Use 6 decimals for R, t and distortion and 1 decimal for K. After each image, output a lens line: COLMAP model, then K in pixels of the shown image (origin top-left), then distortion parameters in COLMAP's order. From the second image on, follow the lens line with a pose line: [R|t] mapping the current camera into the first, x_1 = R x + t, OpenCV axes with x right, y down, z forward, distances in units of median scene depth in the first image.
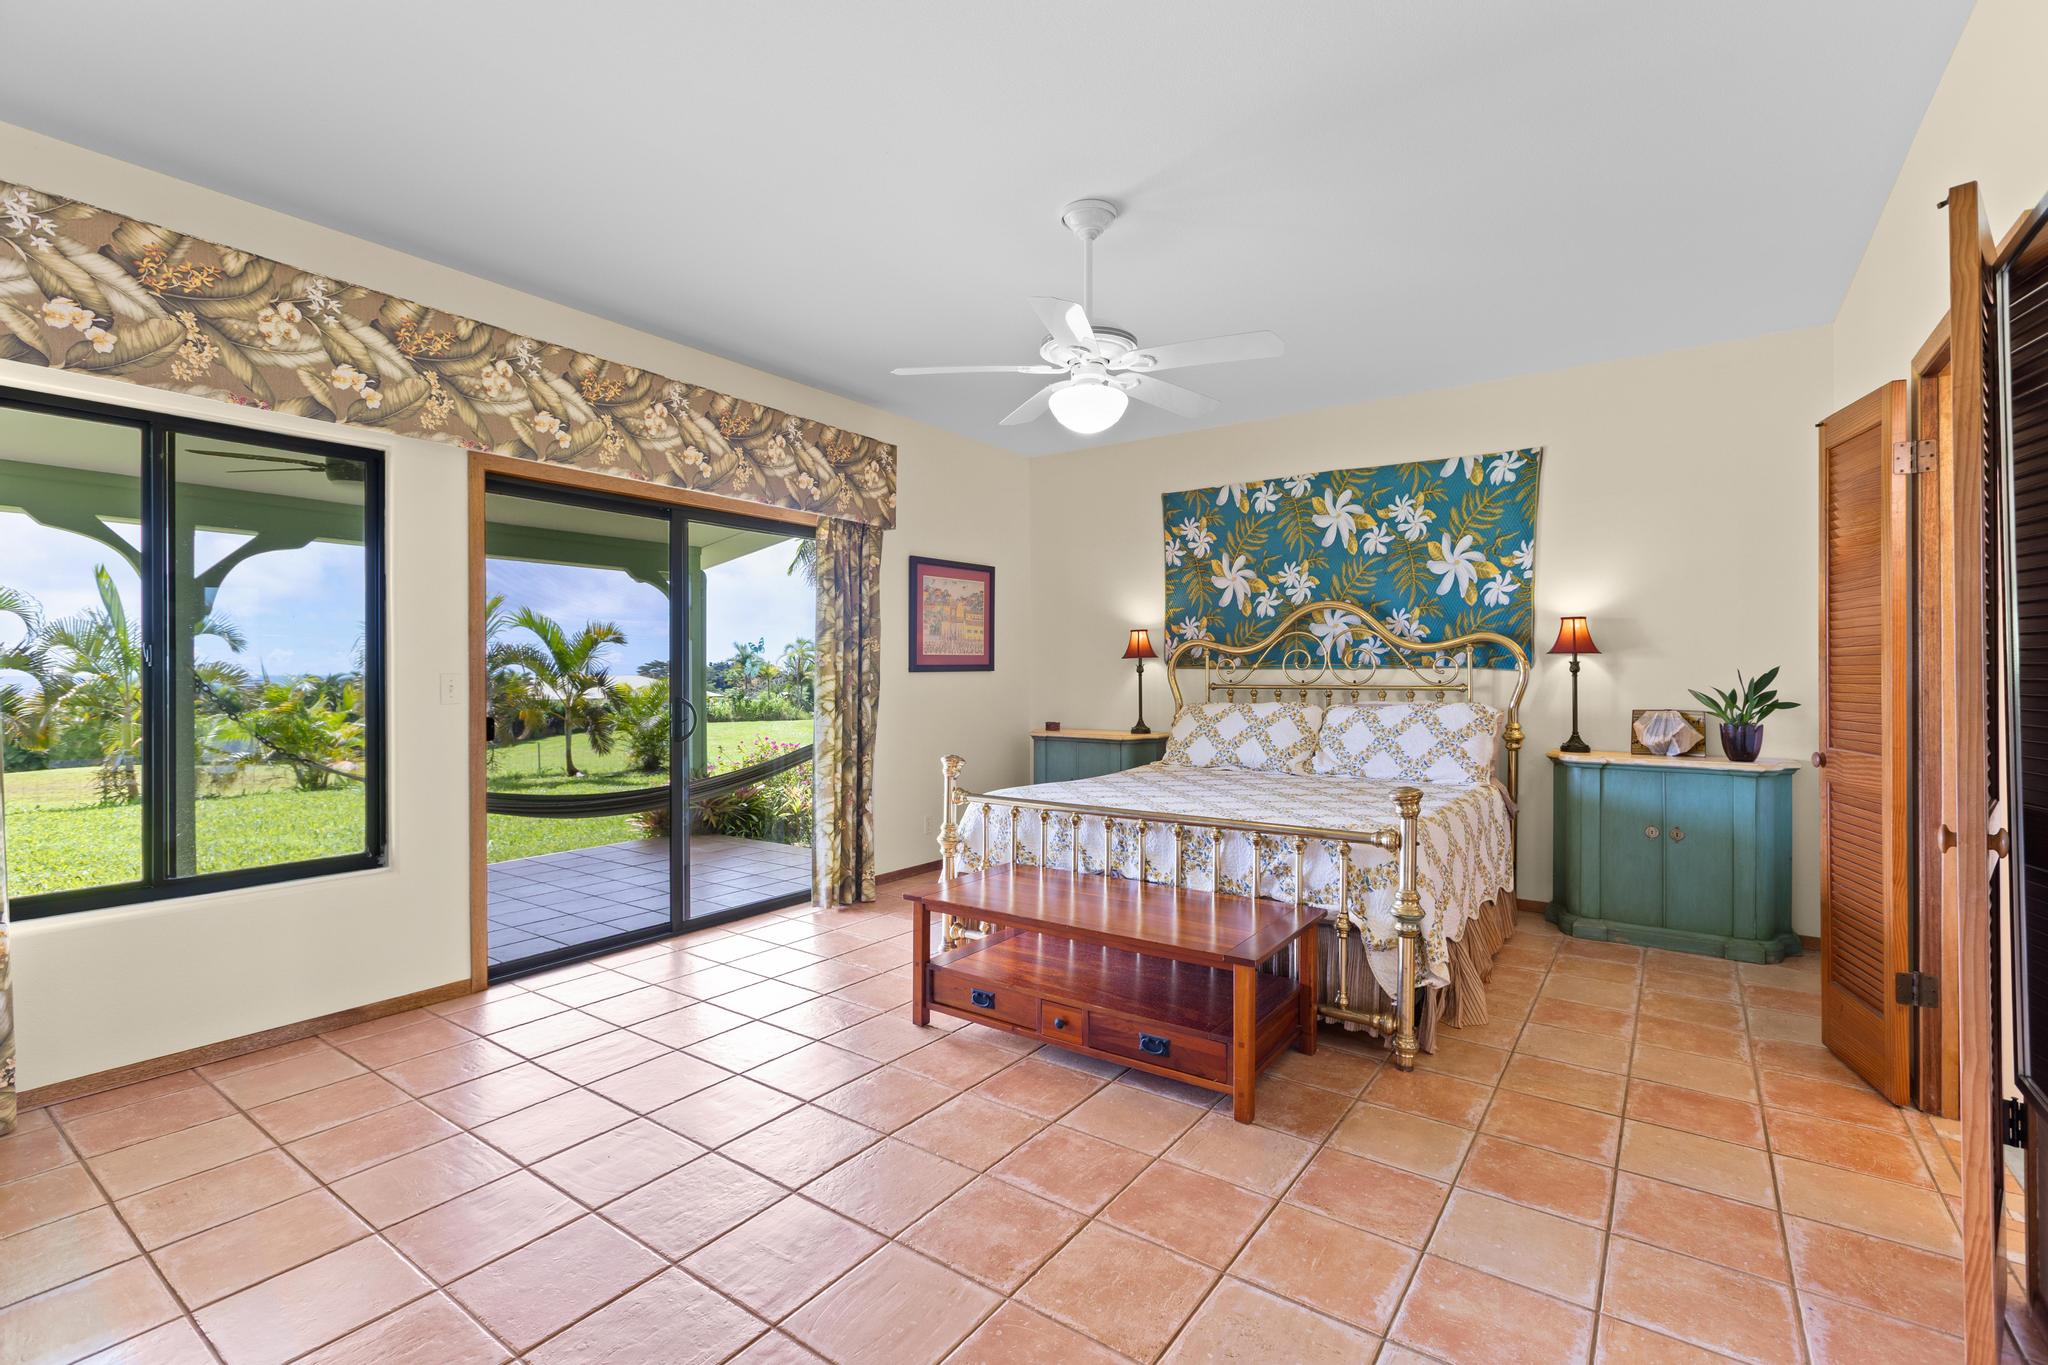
lens RADIAL K [[923.0, 0, 1022.1], [0, 923.0, 664.4], [0, 0, 1]] dist [0.001461, 0.001012]
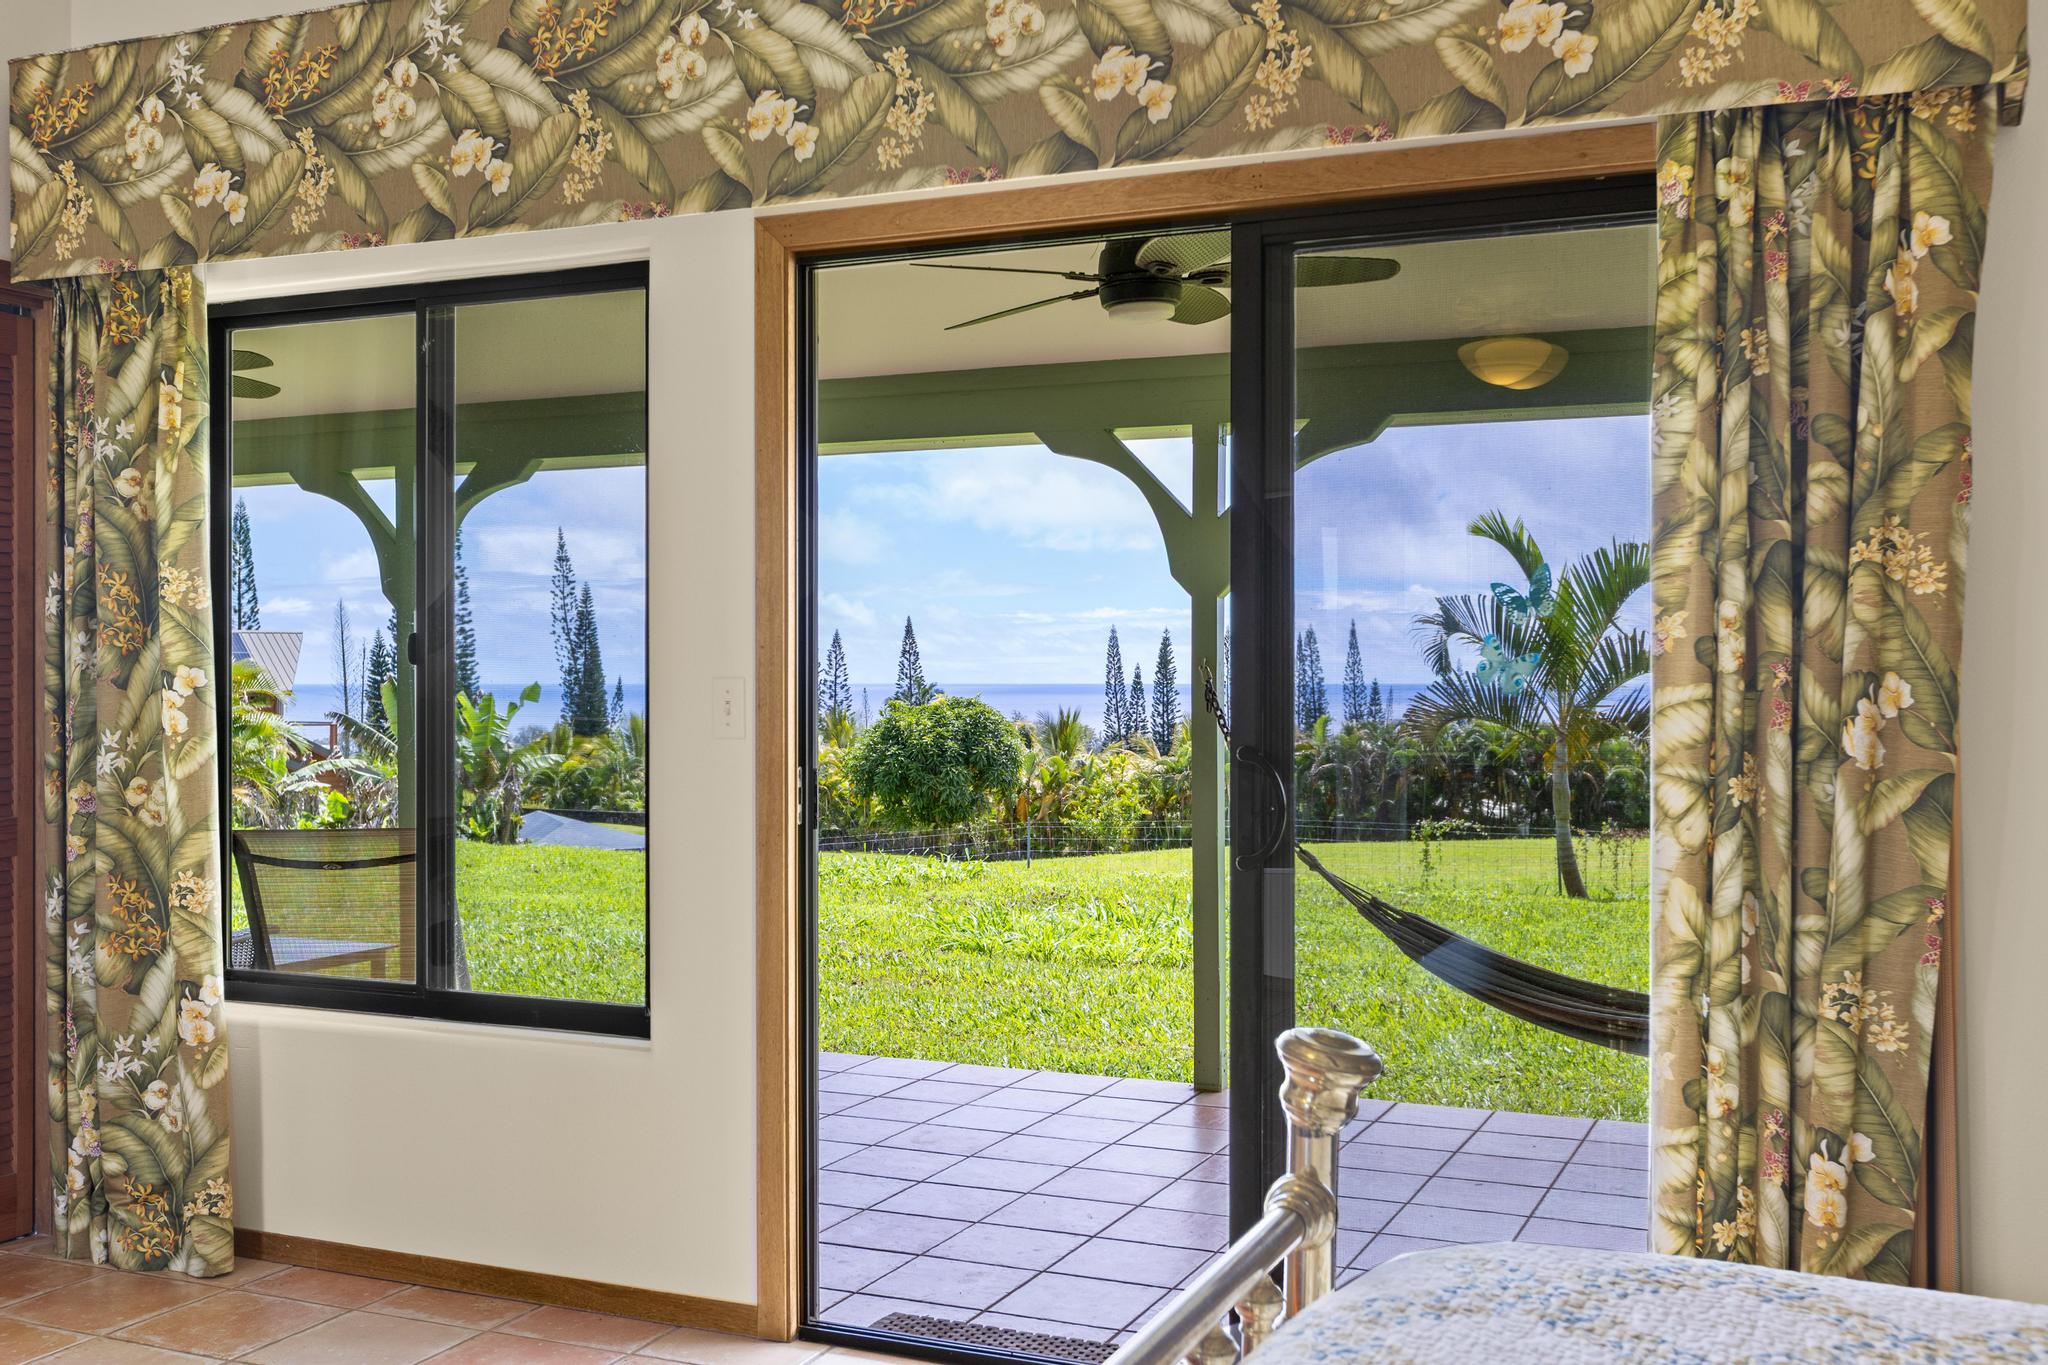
lens RADIAL K [[2465.1, 0, 1023.5], [0, 2465.1, 698.4], [0, 0, 1]] dist [-0.017654, 0.000000]
pose [[0.121888, 0.006800, -0.992521, 0.792040], [0.004827, 0.999961, 0.007444, 0.014195], [0.992532, -0.005699, 0.121850, 1.126814]]
